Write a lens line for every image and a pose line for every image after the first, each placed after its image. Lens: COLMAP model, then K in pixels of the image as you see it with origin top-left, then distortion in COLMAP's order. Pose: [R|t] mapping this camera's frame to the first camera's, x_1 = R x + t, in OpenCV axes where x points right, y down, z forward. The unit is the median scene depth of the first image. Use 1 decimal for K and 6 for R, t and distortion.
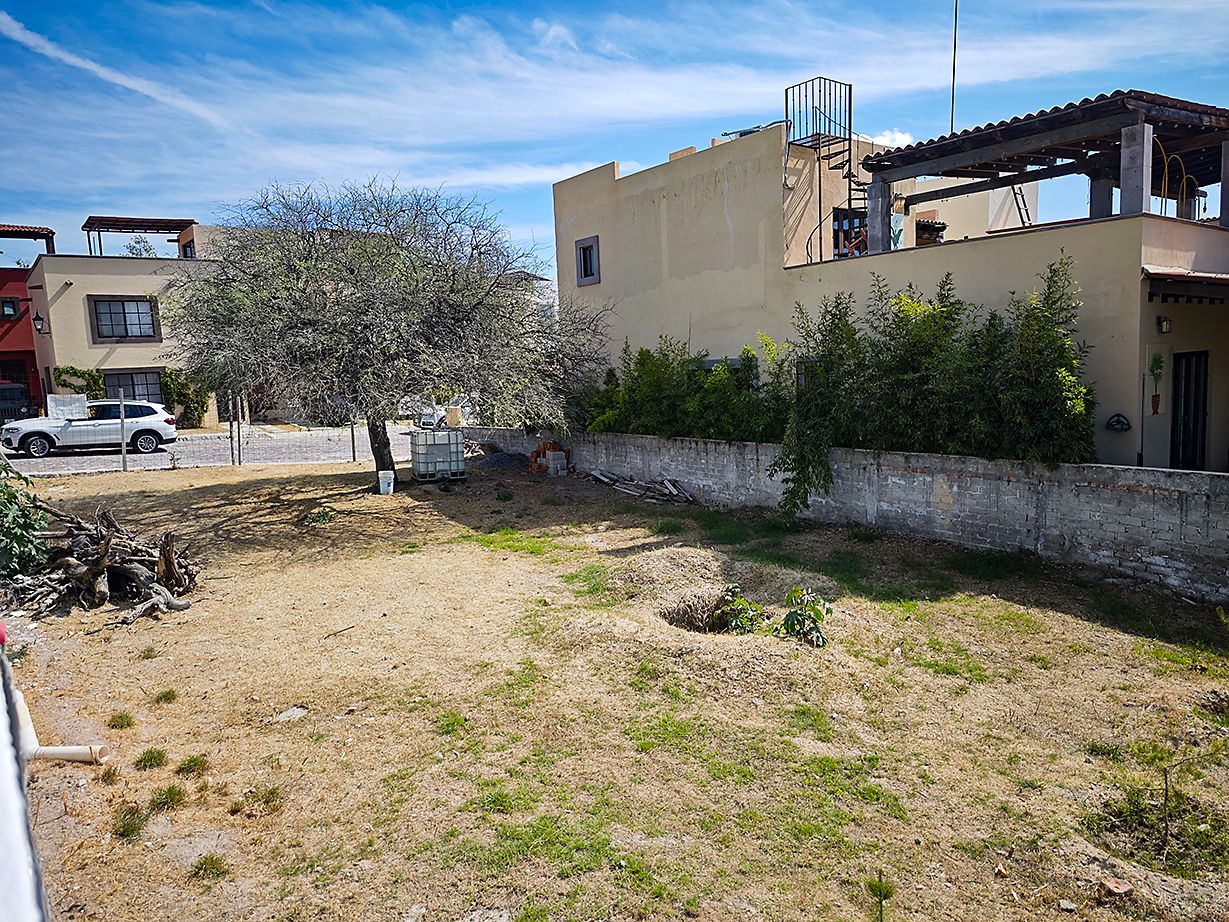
lens RADIAL K [[832.1, 0, 625.6], [0, 832.1, 460.6], [0, 0, 1]] dist [0.003891, 0.000721]
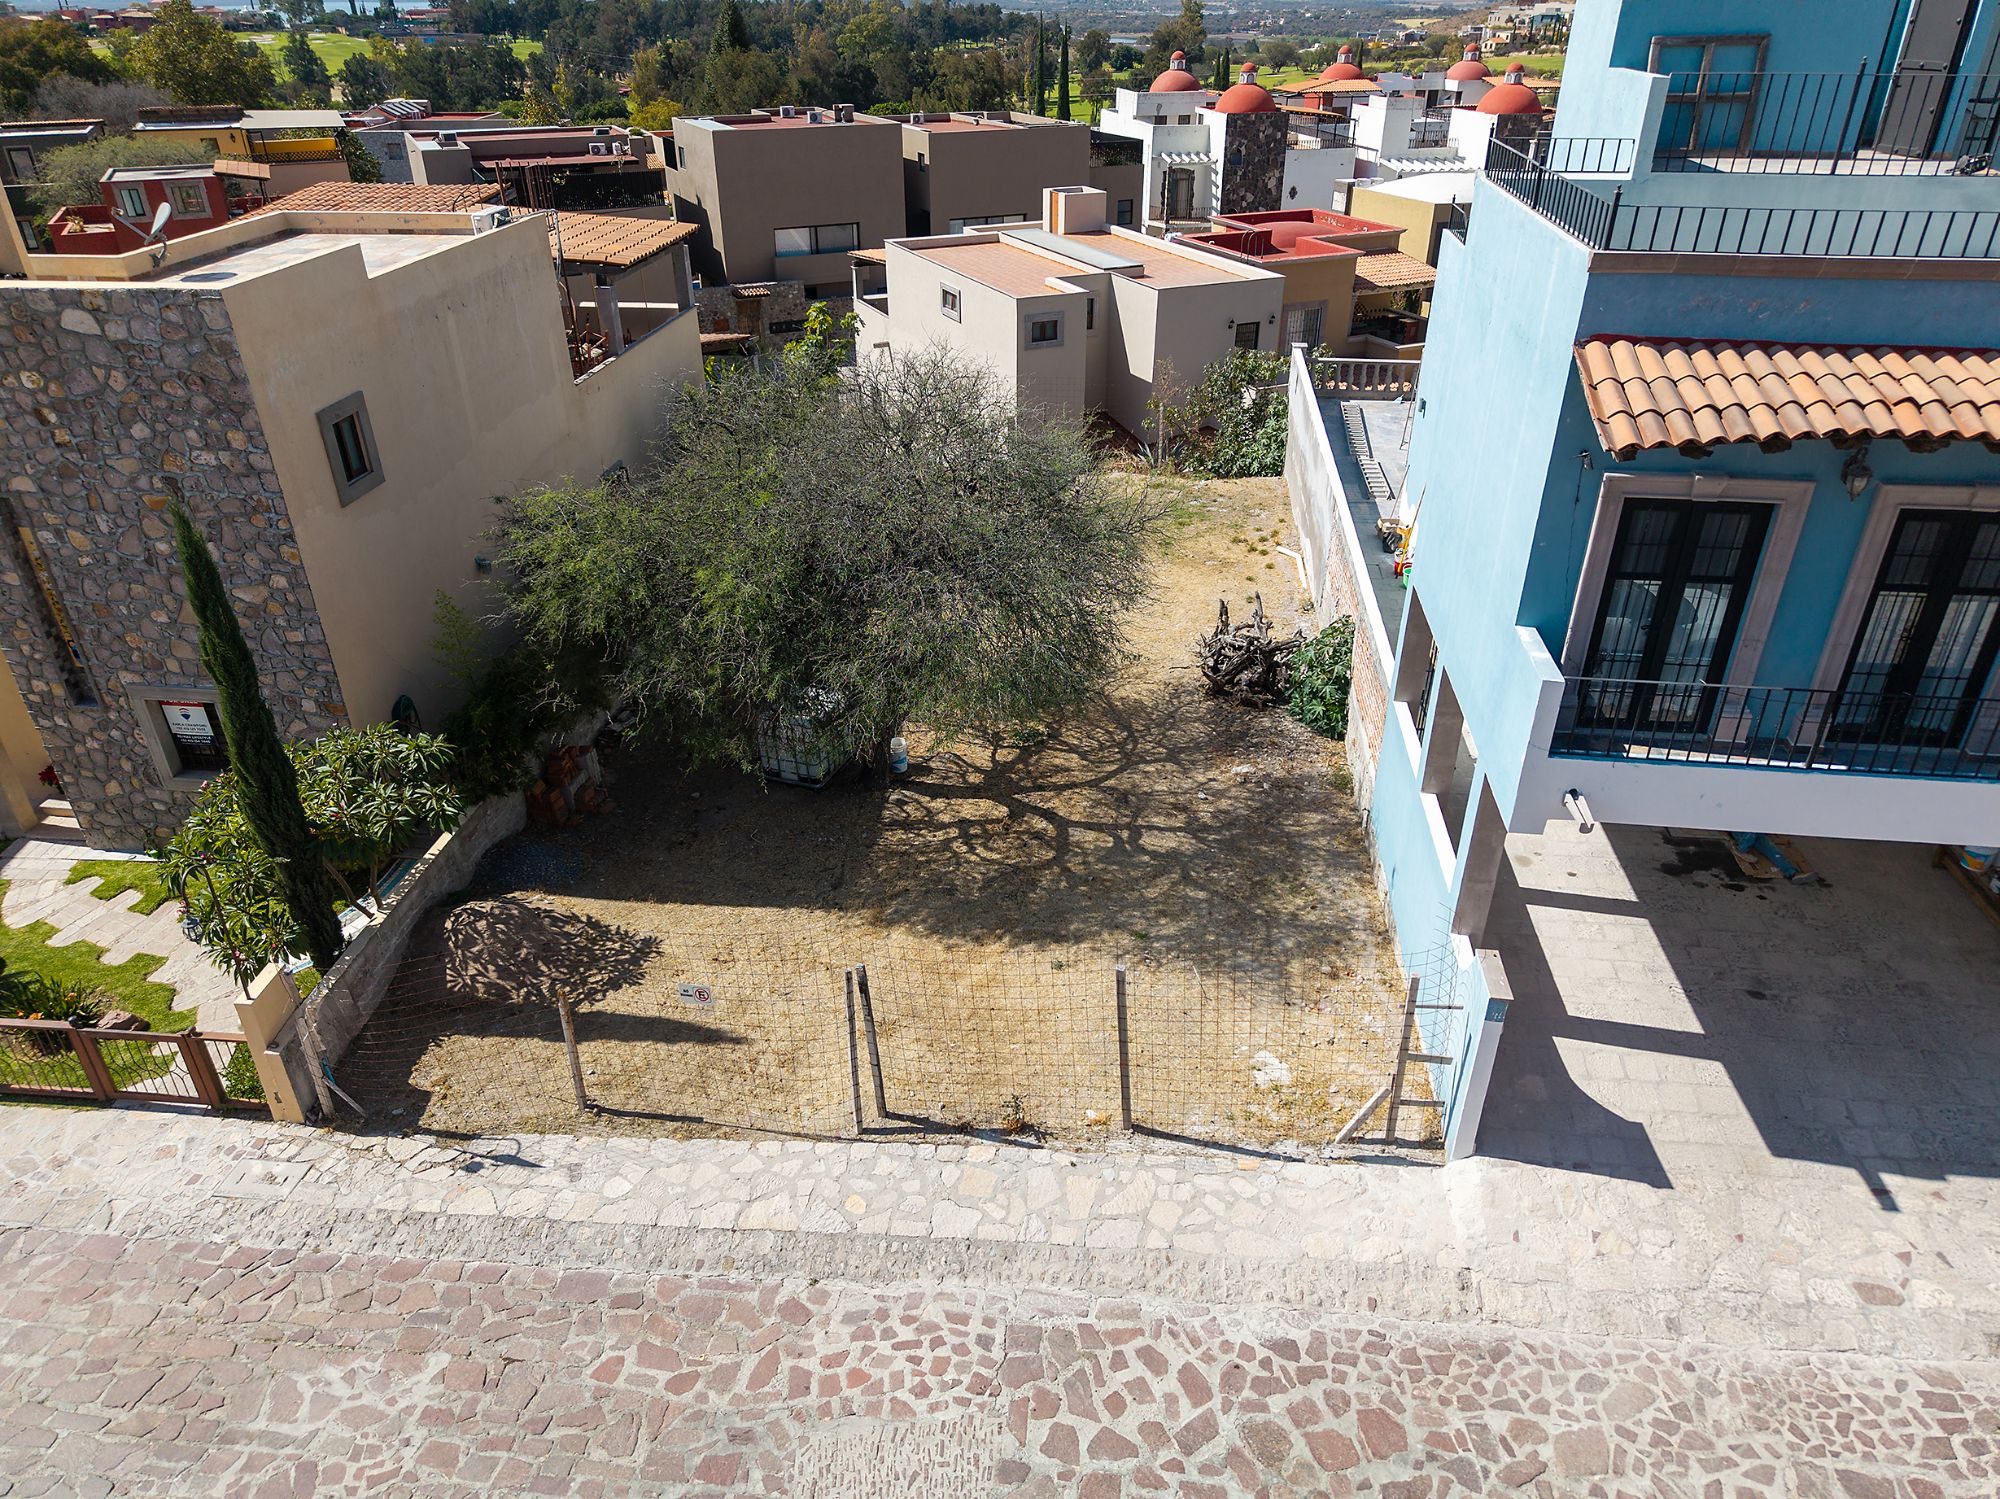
lens RADIAL K [[1337.5, 0, 1000.8], [0, 1337.5, 747.4], [0, 0, 1]] dist [0.004099, -0.002893]
pose [[-0.698014, -0.312508, 0.644294, -2.798178], [0.123641, 0.833637, 0.538296, -1.510315], [-0.705329, 0.455399, -0.543251, 3.992918]]
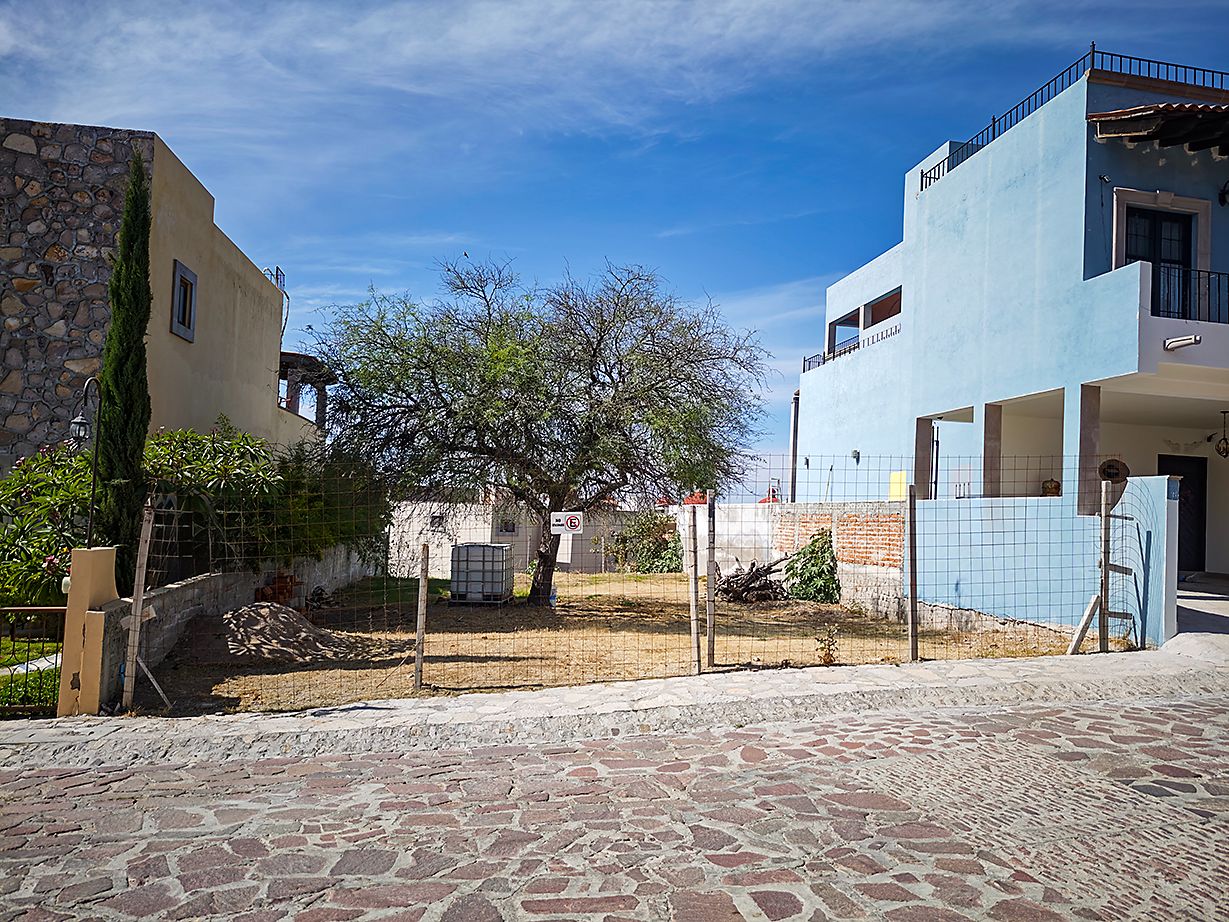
lens RADIAL K [[830.1, 0, 618.9], [0, 830.1, 475.0], [0, 0, 1]] dist [0.023276, -0.025045]
pose [[-0.874413, 0.030209, 0.484240, -2.098187], [0.054450, 0.997865, 0.036072, -0.361735], [-0.482117, 0.057909, -0.874191, 4.553144]]
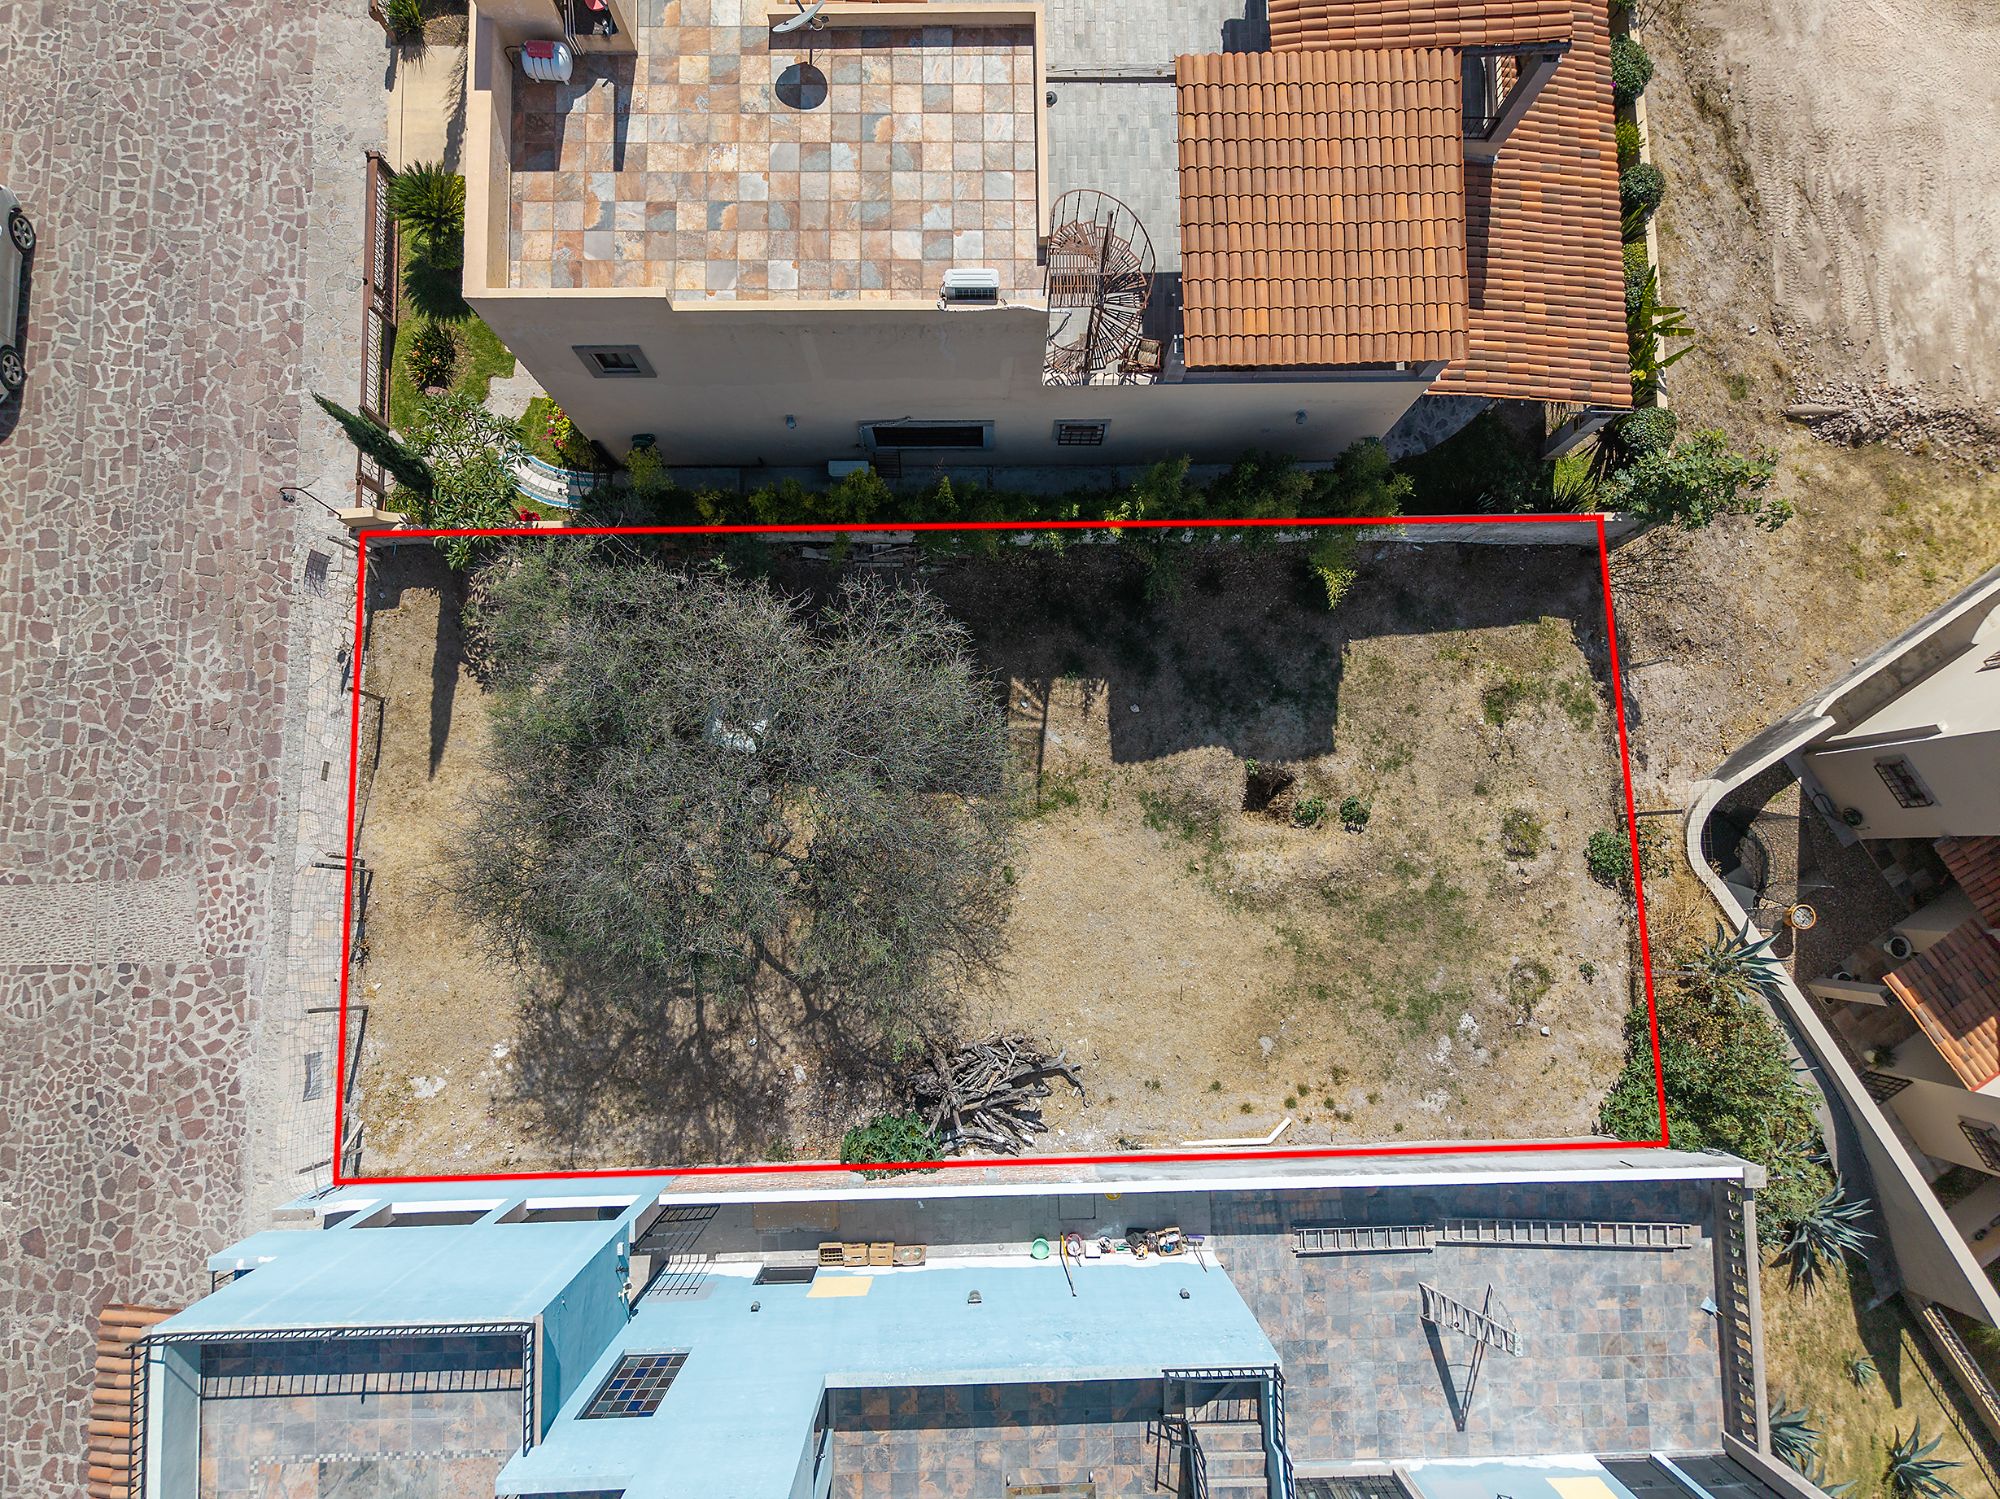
lens RADIAL K [[1335.7, 0, 999.5], [0, 1335.7, 747.8], [0, 0, 1]] dist [0.021183, -0.020770]
pose [[0.608584, -0.783452, 0.125813, -0.694379], [0.053344, 0.198594, 0.978629, -3.562822], [-0.791694, -0.588867, 0.162654, 1.507622]]
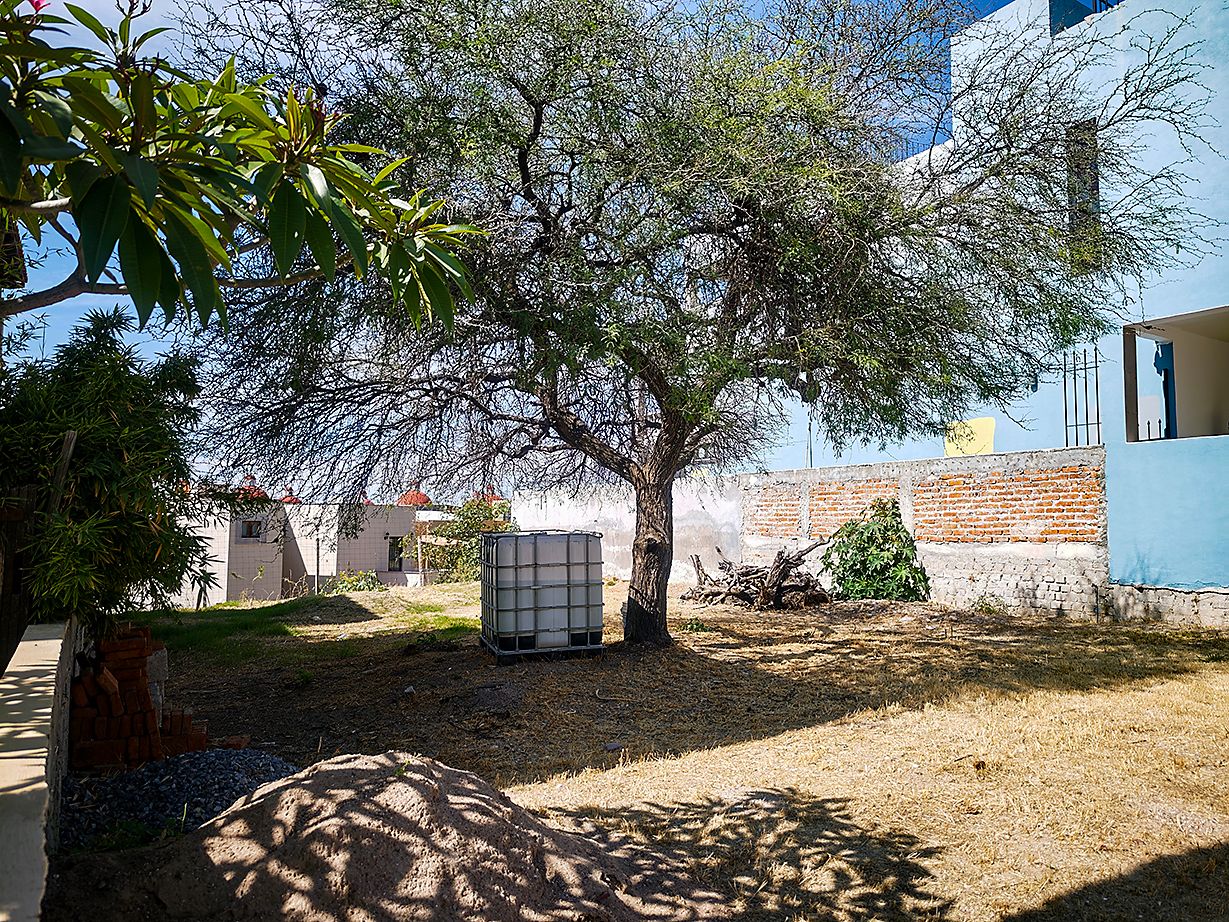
lens RADIAL K [[831.6, 0, 614.5], [0, 831.6, 461.0], [0, 0, 1]] dist [0.010028, 0.000267]
pose [[-0.993204, 0.047059, 0.106448, -0.858815], [0.051309, 0.997977, 0.037546, -0.240182], [-0.104466, 0.042753, -0.993609, 3.845433]]
